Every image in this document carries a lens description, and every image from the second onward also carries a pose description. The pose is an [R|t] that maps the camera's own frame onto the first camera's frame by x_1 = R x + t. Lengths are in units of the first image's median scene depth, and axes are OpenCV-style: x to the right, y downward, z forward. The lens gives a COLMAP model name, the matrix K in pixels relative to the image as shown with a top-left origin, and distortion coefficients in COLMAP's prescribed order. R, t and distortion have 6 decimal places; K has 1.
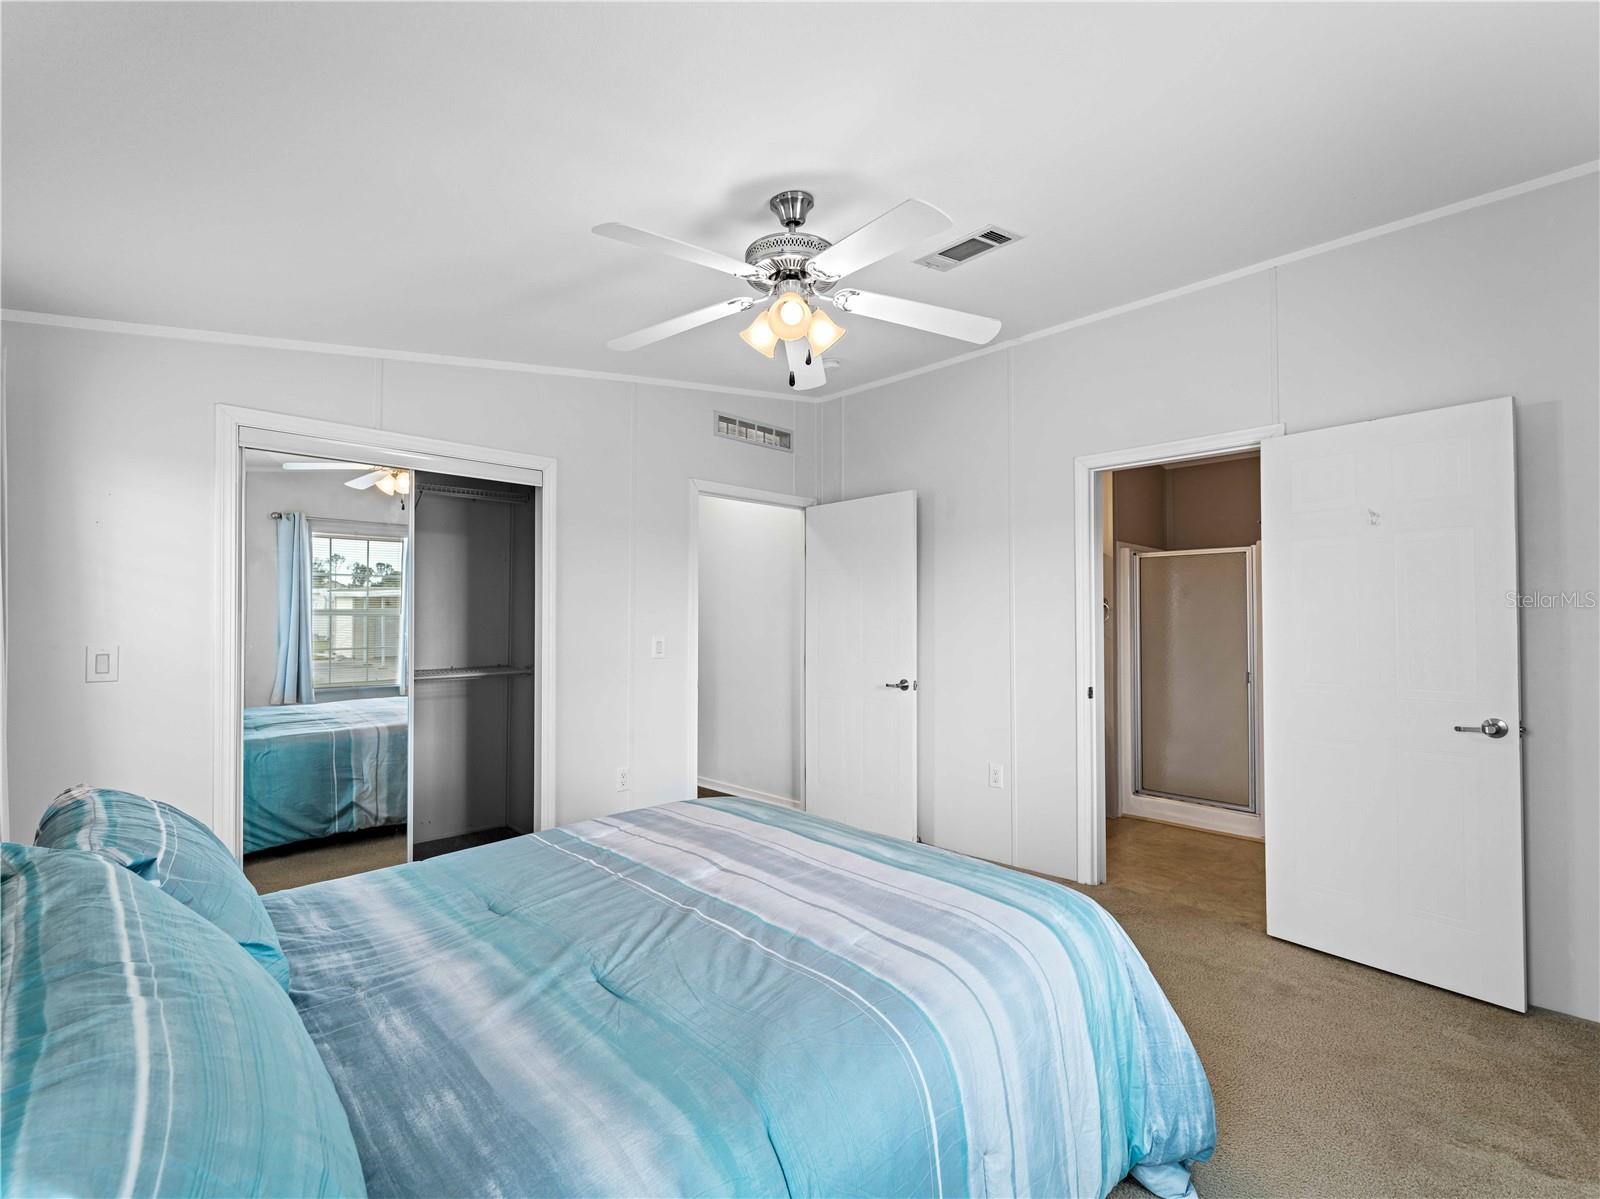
lens RADIAL K [[729.9, 0, 807.4], [0, 729.9, 600.5], [0, 0, 1]] dist [0.006674, -0.003401]
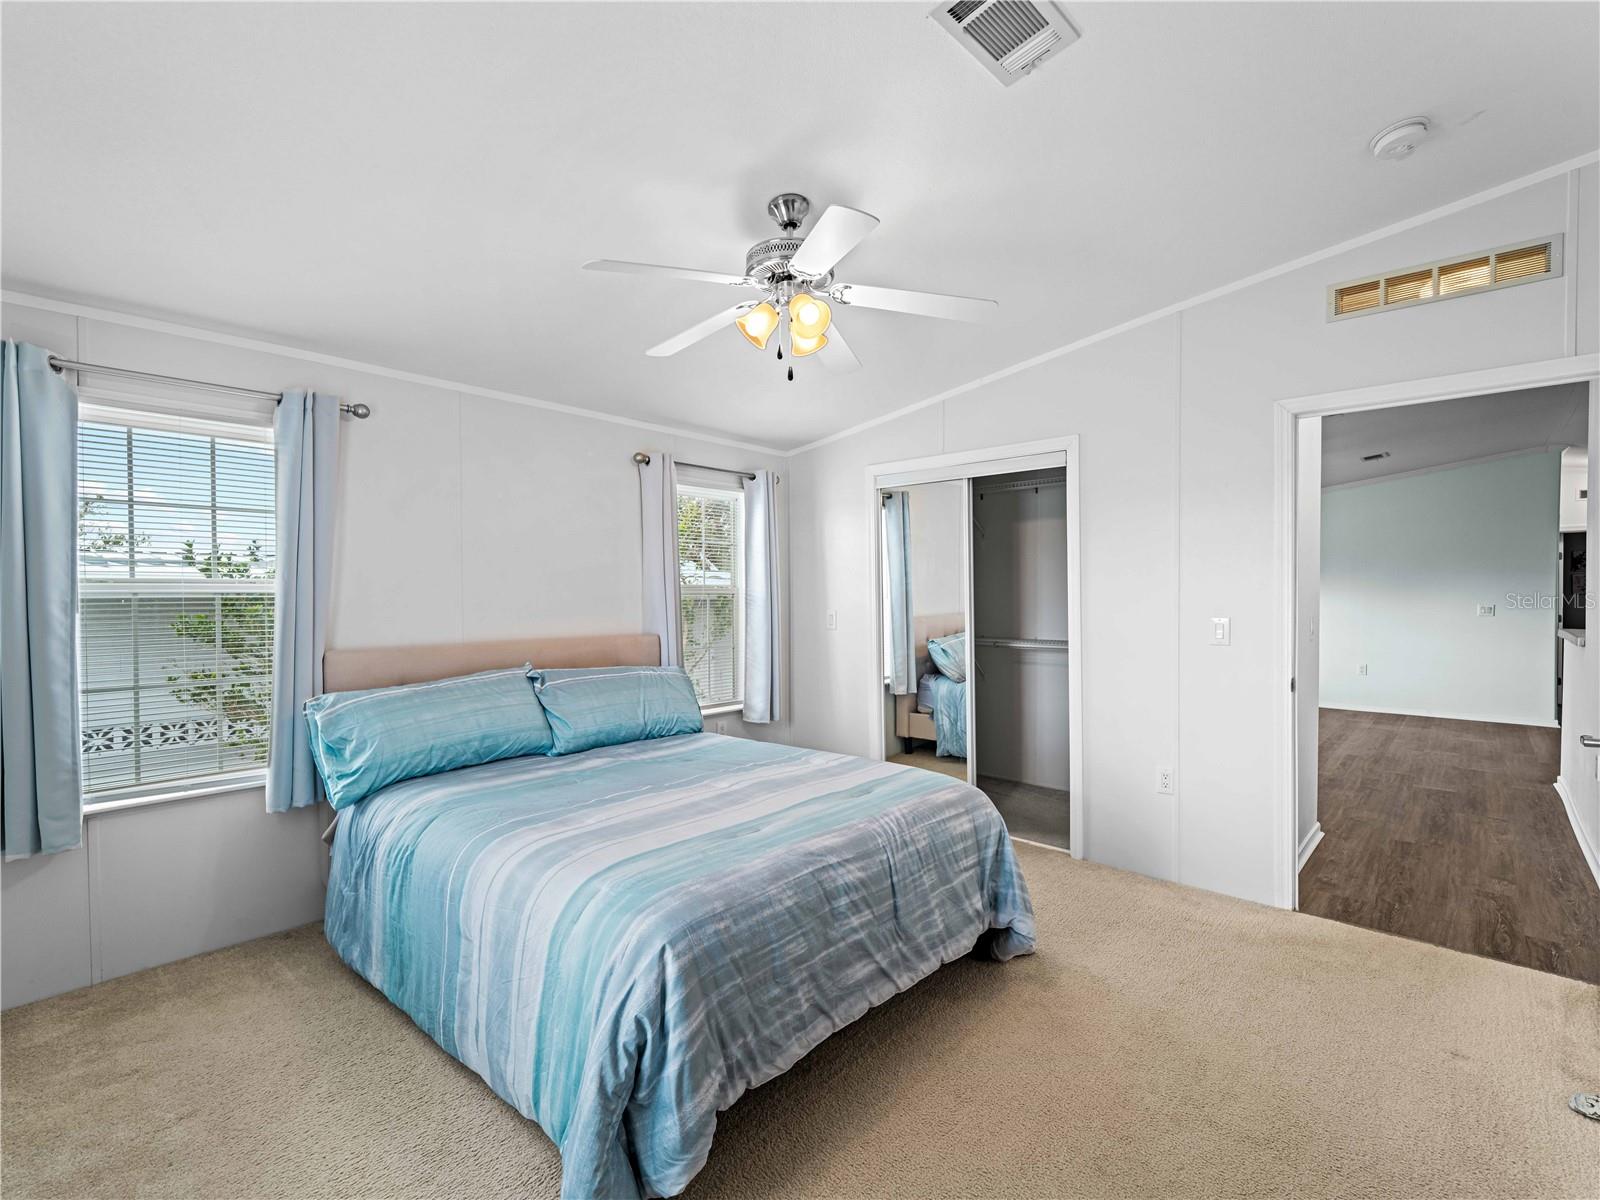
lens RADIAL K [[729.9, 0, 804.7], [0, 729.9, 605.0], [0, 0, 1]] dist [0.006674, -0.003401]
pose [[0.043679, 0.010864, -0.998987, 0.750231], [0.026383, 0.999580, 0.012024, 0.017890], [0.998697, -0.026882, 0.043374, 0.683770]]
